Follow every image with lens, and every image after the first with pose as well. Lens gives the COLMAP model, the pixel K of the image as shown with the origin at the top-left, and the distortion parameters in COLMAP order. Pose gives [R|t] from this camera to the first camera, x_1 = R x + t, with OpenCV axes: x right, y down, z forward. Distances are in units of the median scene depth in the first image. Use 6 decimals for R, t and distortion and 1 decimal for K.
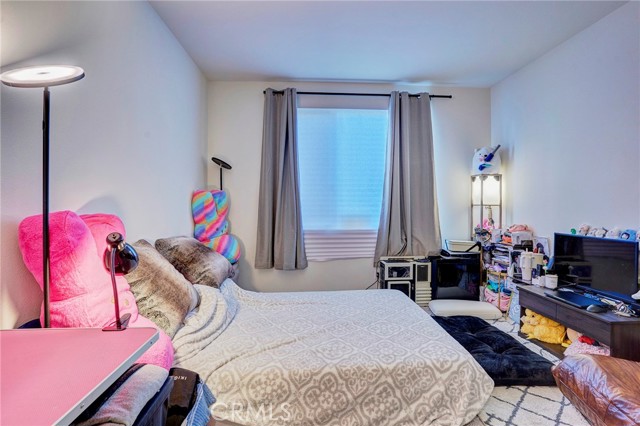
lens RADIAL K [[325.6, 0, 325.4], [0, 325.6, 202.0], [0, 0, 1]] dist [-0.028370, 0.001848]
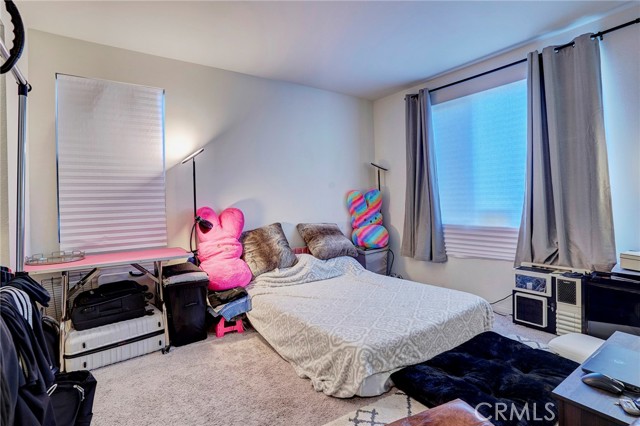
lens RADIAL K [[325.6, 0, 325.4], [0, 325.6, 202.0], [0, 0, 1]] dist [-0.028370, 0.001848]
pose [[0.522579, -0.007661, -0.852557, 0.612796], [0.028446, 0.999560, 0.008454, -0.002081], [0.852116, -0.028669, 0.522566, 0.168544]]
